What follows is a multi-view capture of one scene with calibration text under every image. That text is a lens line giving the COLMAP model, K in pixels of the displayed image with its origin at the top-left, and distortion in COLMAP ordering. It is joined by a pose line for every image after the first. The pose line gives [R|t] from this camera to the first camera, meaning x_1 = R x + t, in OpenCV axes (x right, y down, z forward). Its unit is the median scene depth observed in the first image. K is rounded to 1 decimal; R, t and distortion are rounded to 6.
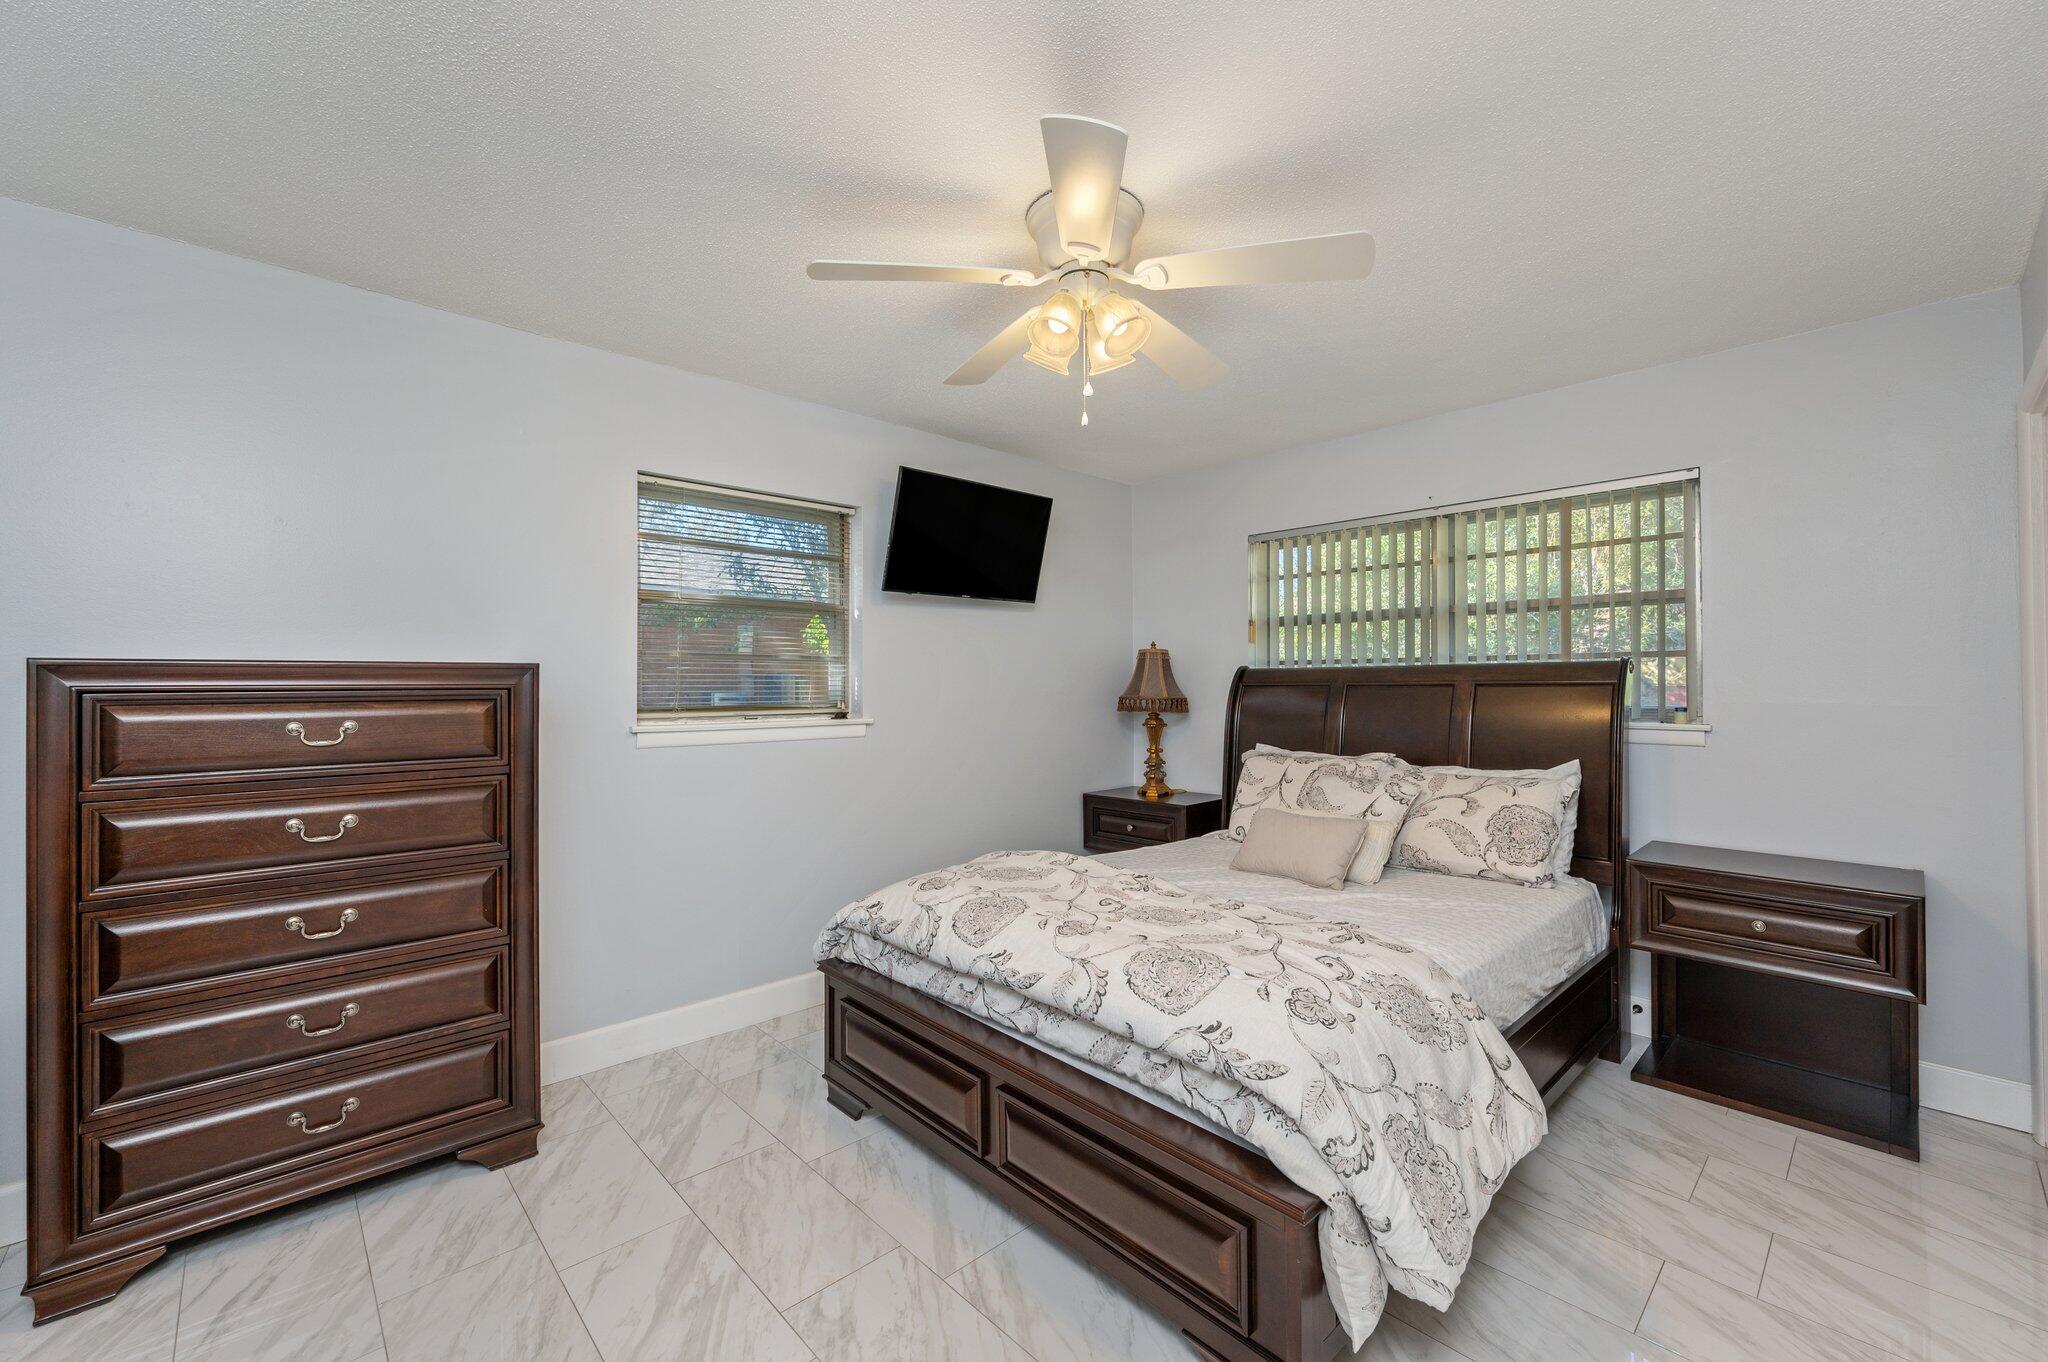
lens RADIAL K [[822.0, 0, 1024.0], [0, 822.0, 681.0], [0, 0, 1]] dist [-0.003019, -0.000165]
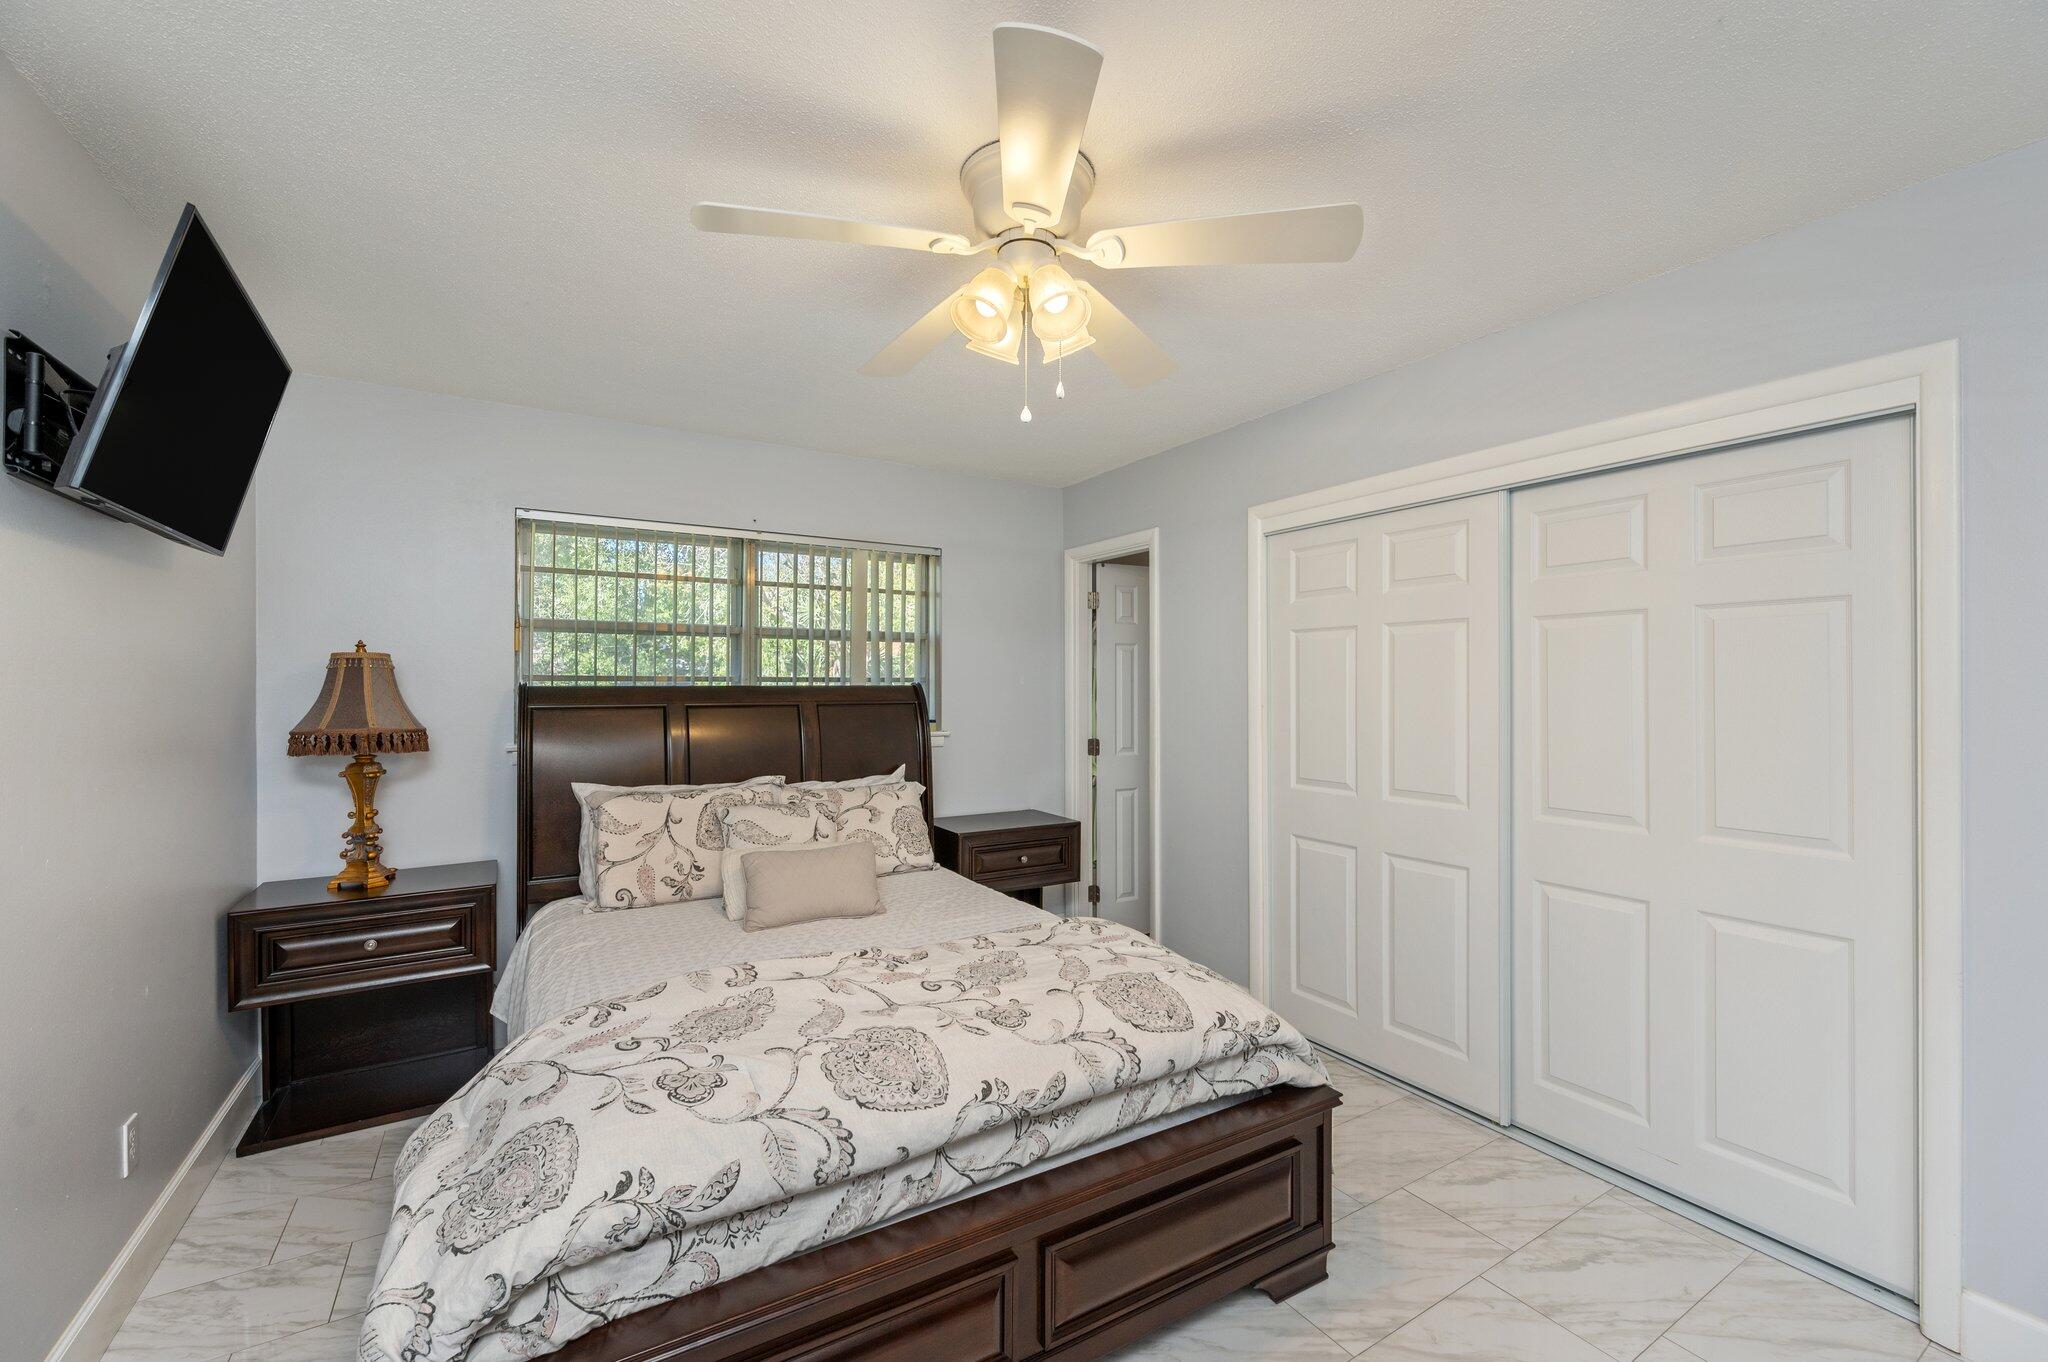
lens RADIAL K [[838.2, 0, 1024.0], [0, 838.2, 681.0], [0, 0, 1]] dist [-0.002167, -0.000043]
pose [[0.205355, 0.004826, 0.978676, -0.715306], [-0.004226, 0.999983, -0.004044, -0.032959], [-0.978678, -0.003306, 0.205372, 0.753592]]
